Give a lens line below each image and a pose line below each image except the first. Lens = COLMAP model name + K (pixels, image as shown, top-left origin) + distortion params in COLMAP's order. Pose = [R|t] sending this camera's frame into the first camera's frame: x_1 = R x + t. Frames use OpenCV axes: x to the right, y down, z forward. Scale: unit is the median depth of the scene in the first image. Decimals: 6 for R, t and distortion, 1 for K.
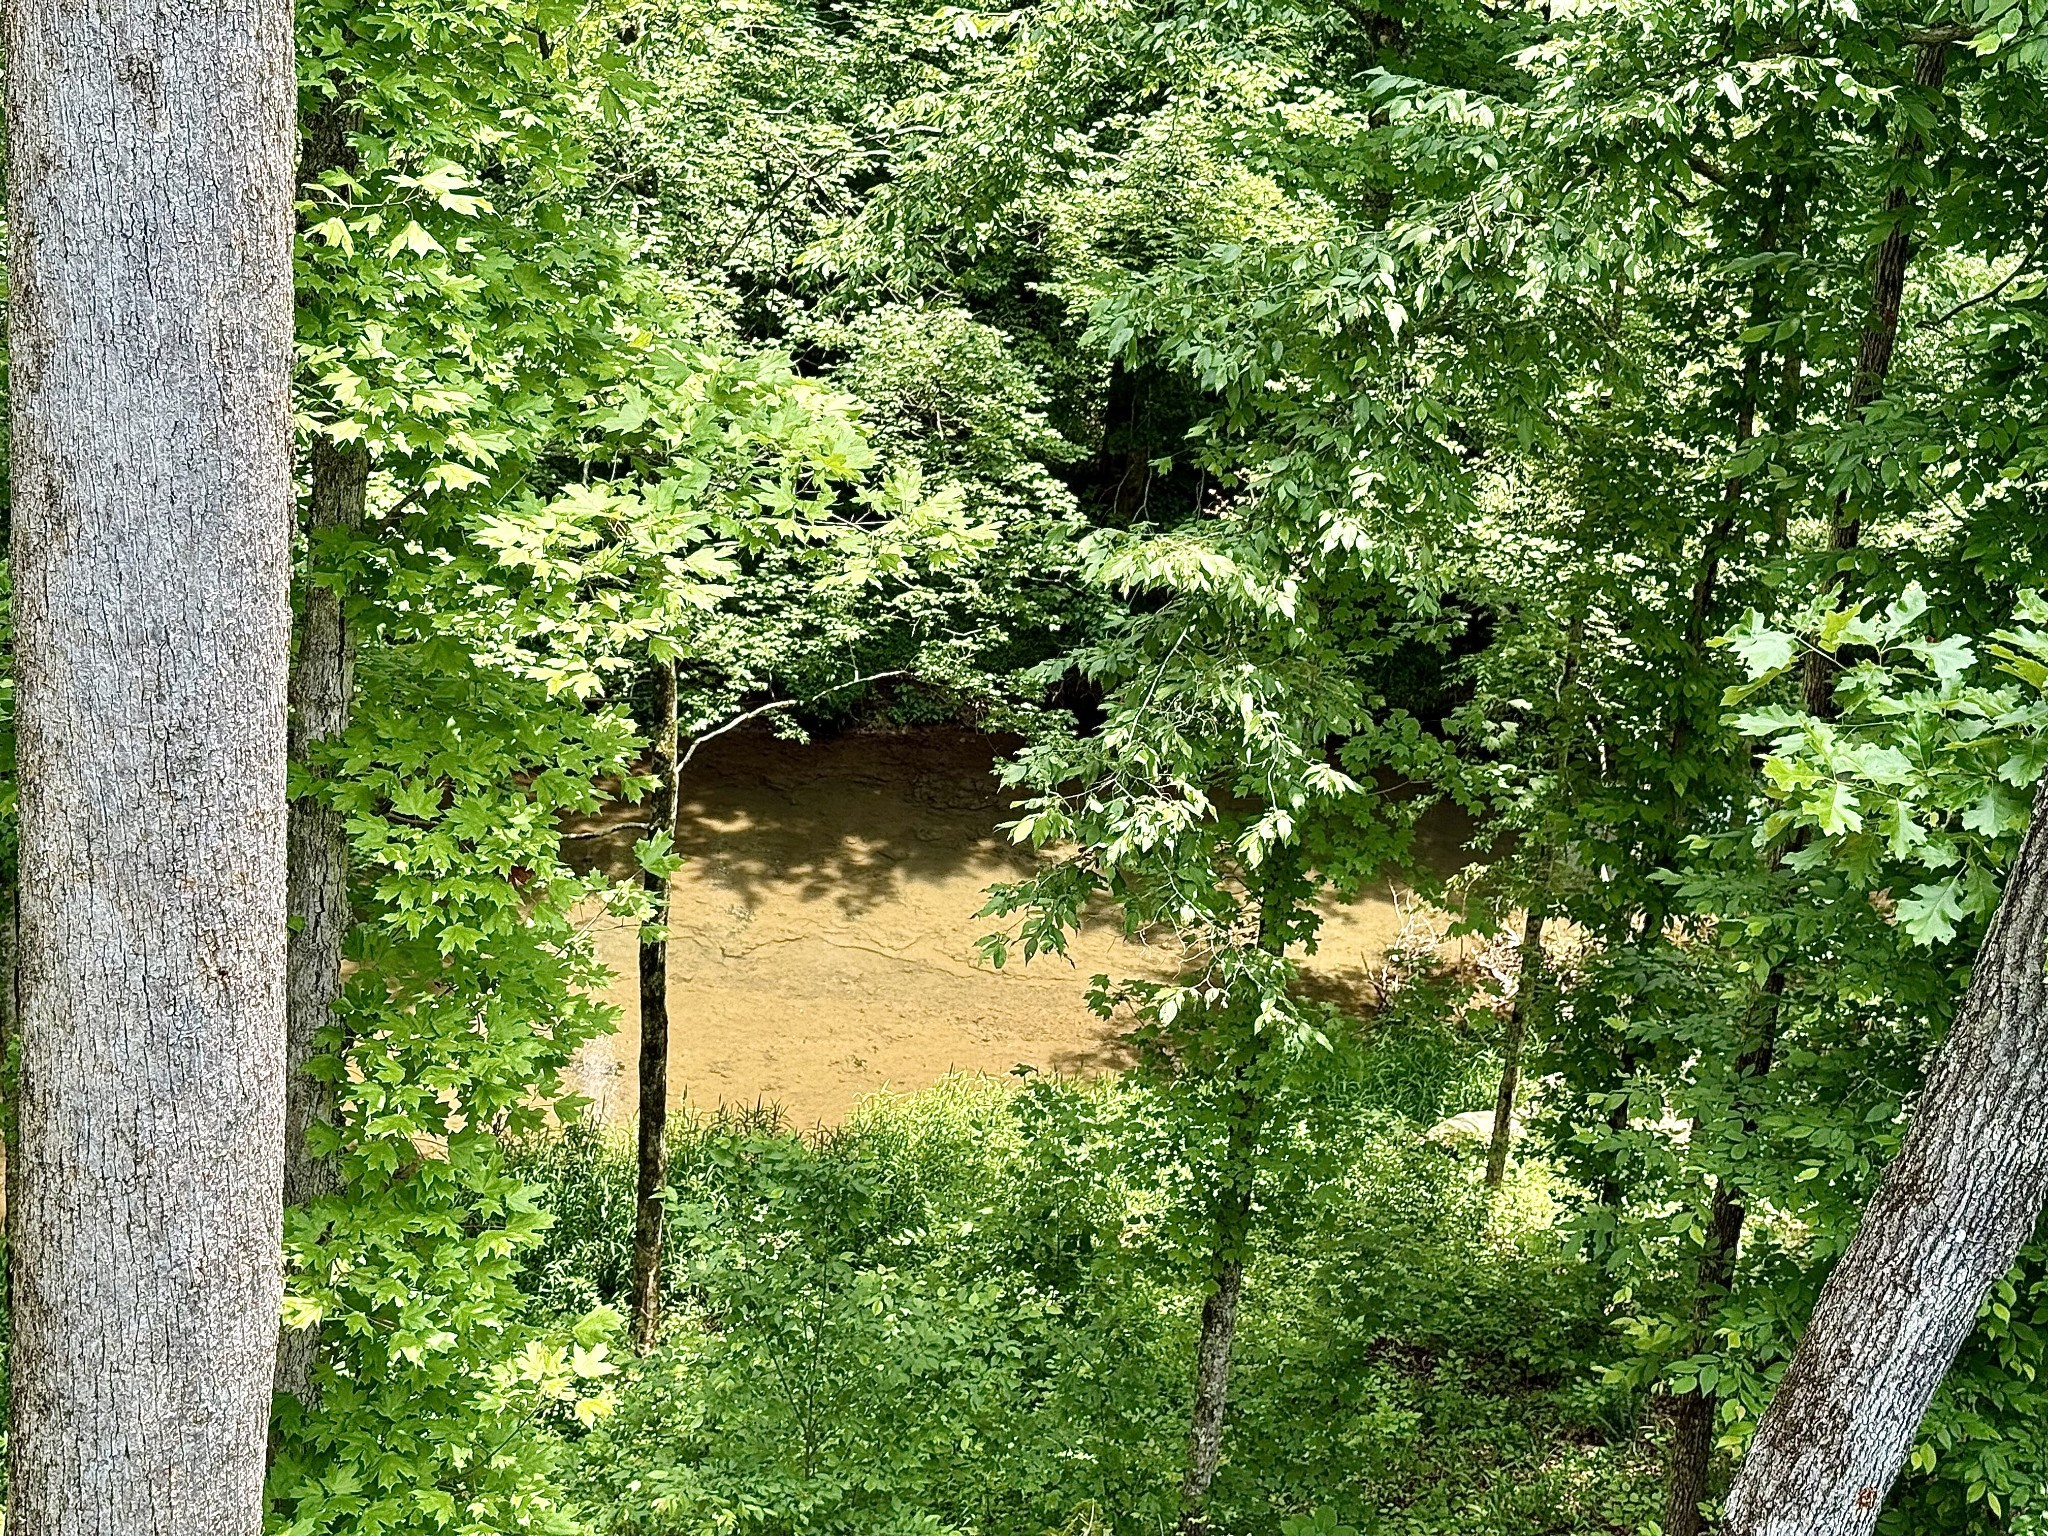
lens RADIAL K [[2867.4, 0, 1023.2], [0, 2867.4, 773.1], [0, 0, 1]] dist [0.137780, 0.000000]
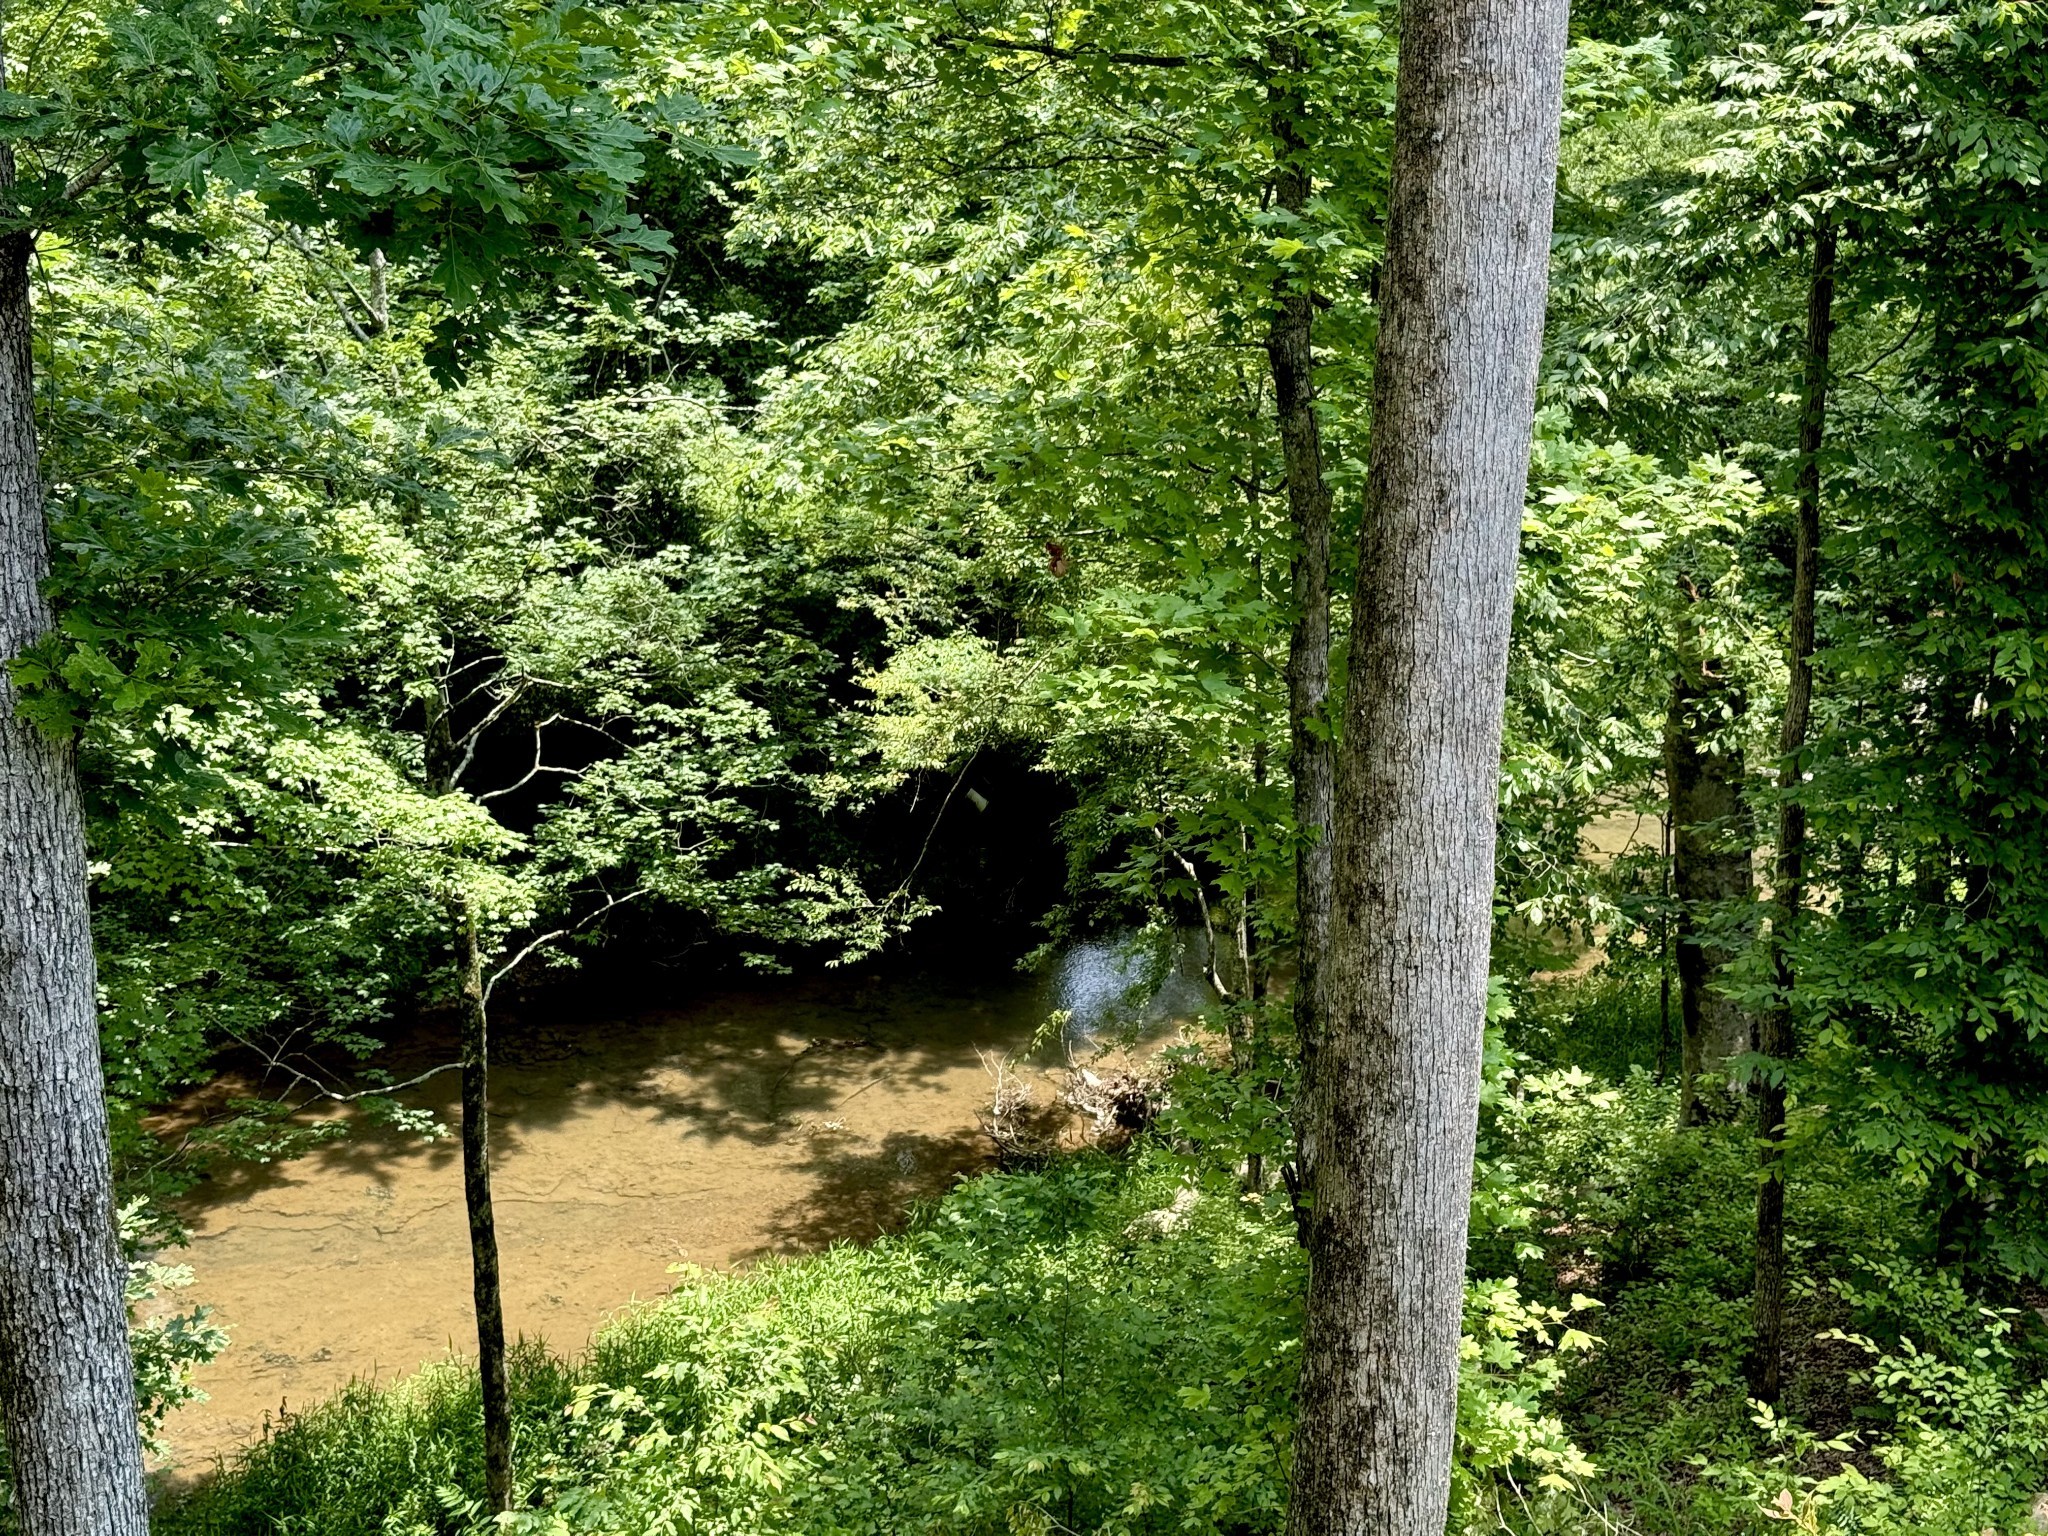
lens RADIAL K [[2867.4, 0, 1032.4], [0, 2867.4, 788.0], [0, 0, 1]] dist [0.137780, 0.000000]
pose [[0.948848, -0.159402, 0.272542, -0.196007], [0.183488, 0.980862, -0.065132, 0.024974], [-0.256944, 0.111808, 0.959937, -0.093289]]
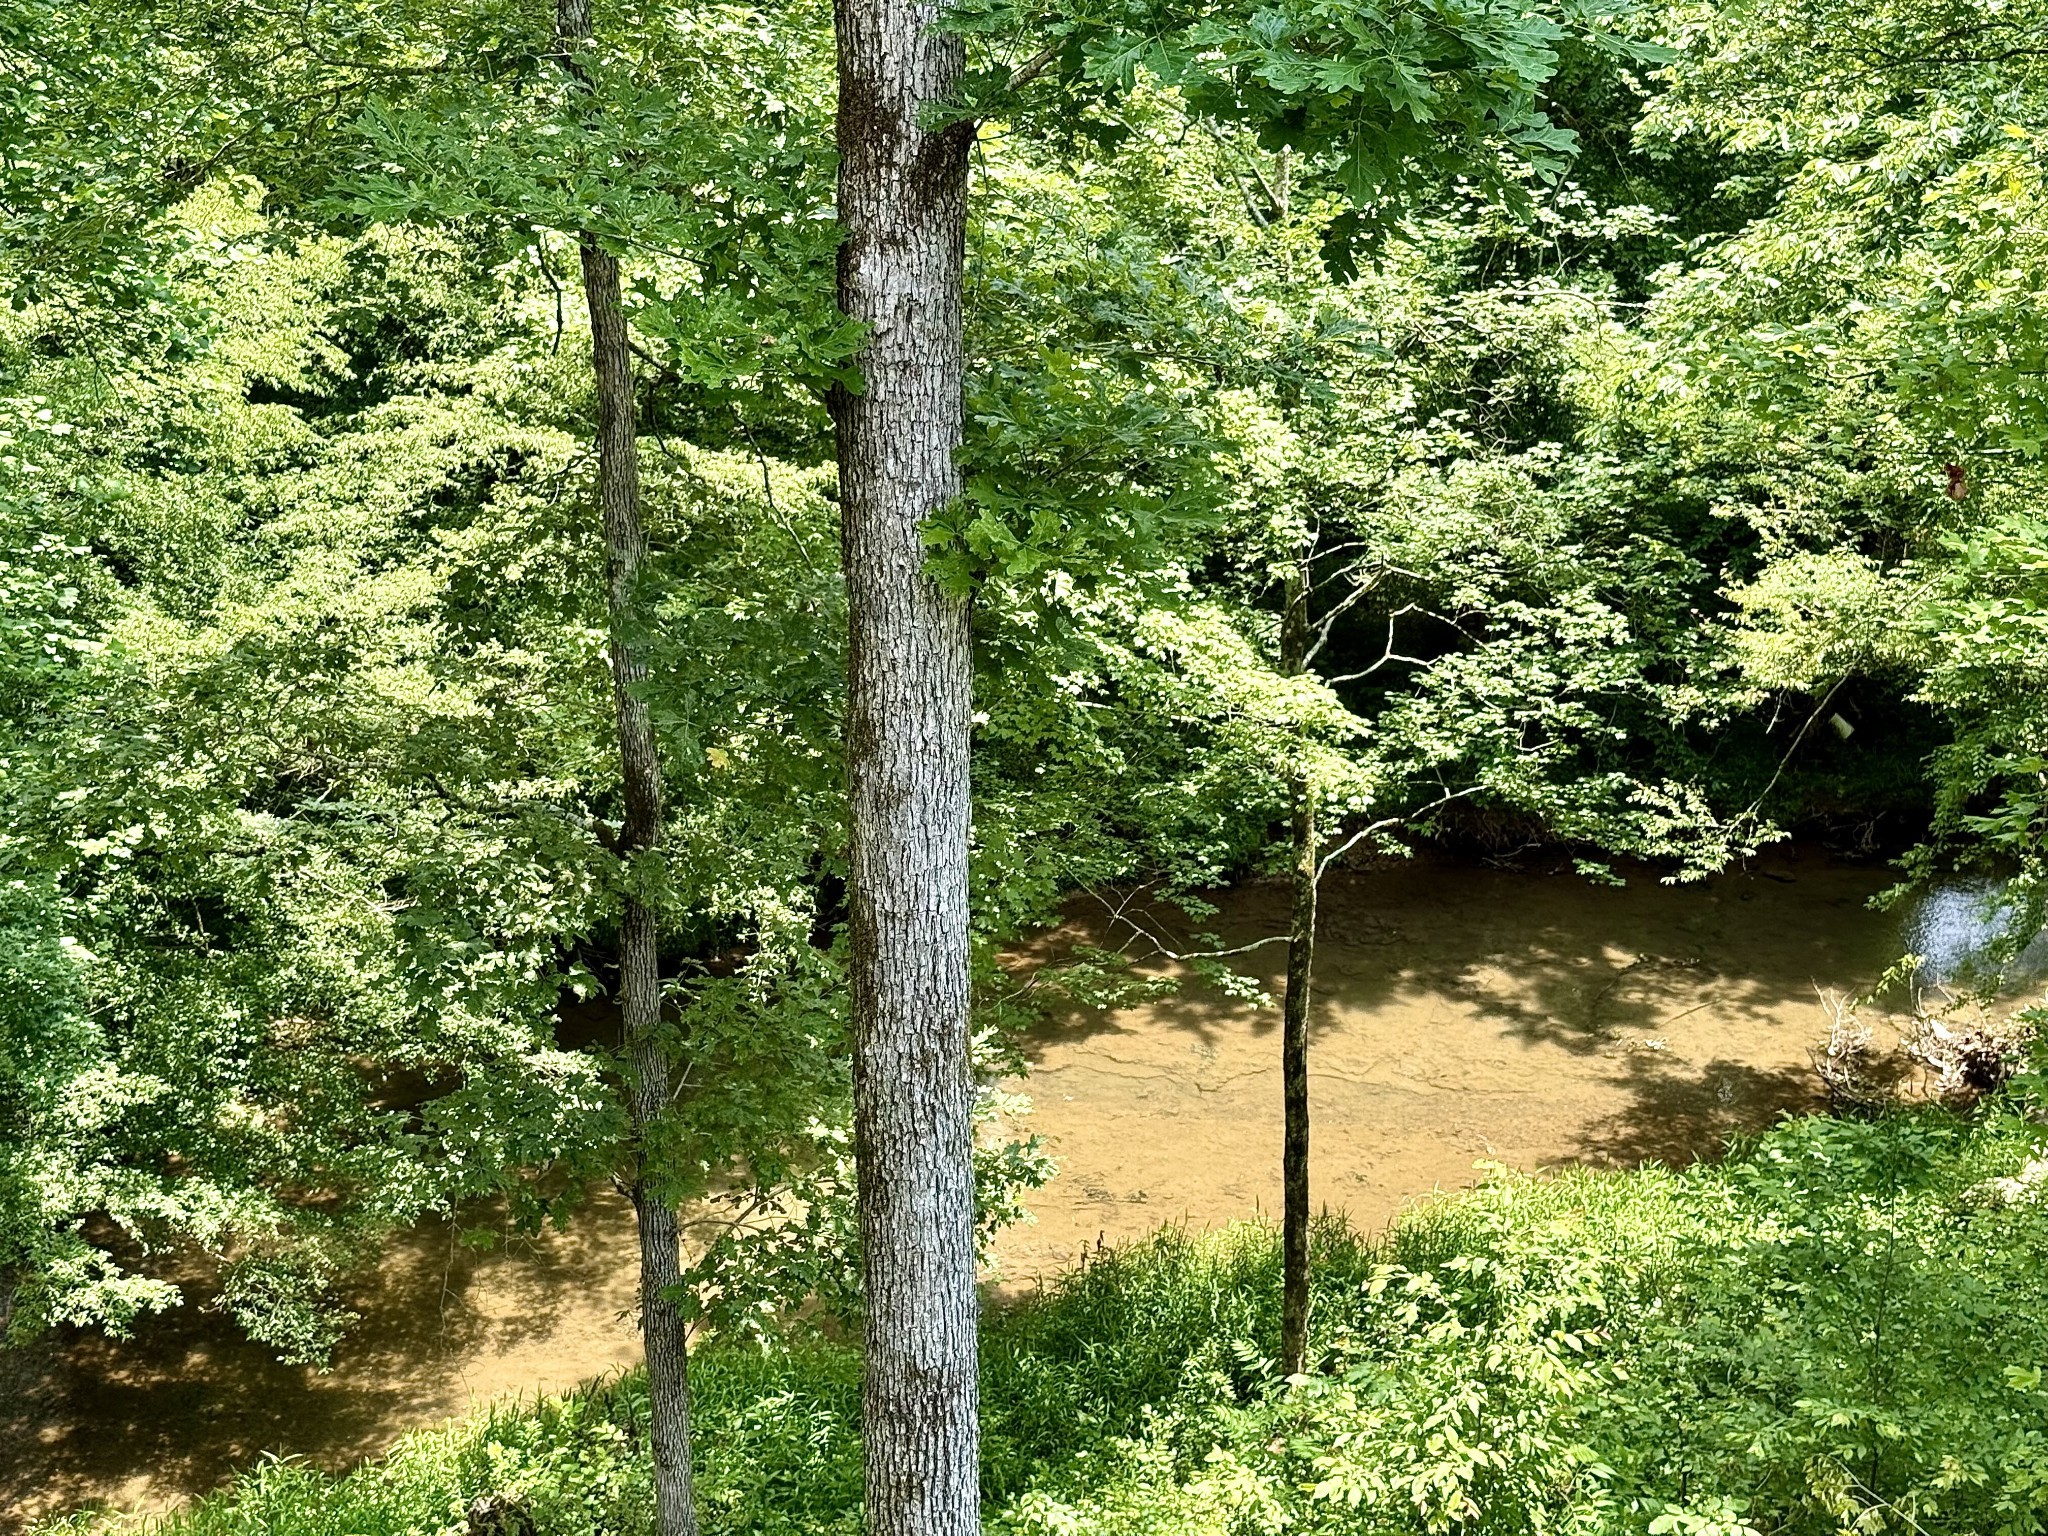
lens RADIAL K [[2867.4, 0, 1032.5], [0, 2867.4, 767.7], [0, 0, 1]] dist [0.137780, 0.000000]
pose [[0.997157, -0.073568, -0.016296, -0.196449], [0.072203, 0.994741, -0.072639, 0.024718], [0.021555, 0.071256, 0.997225, -0.096521]]
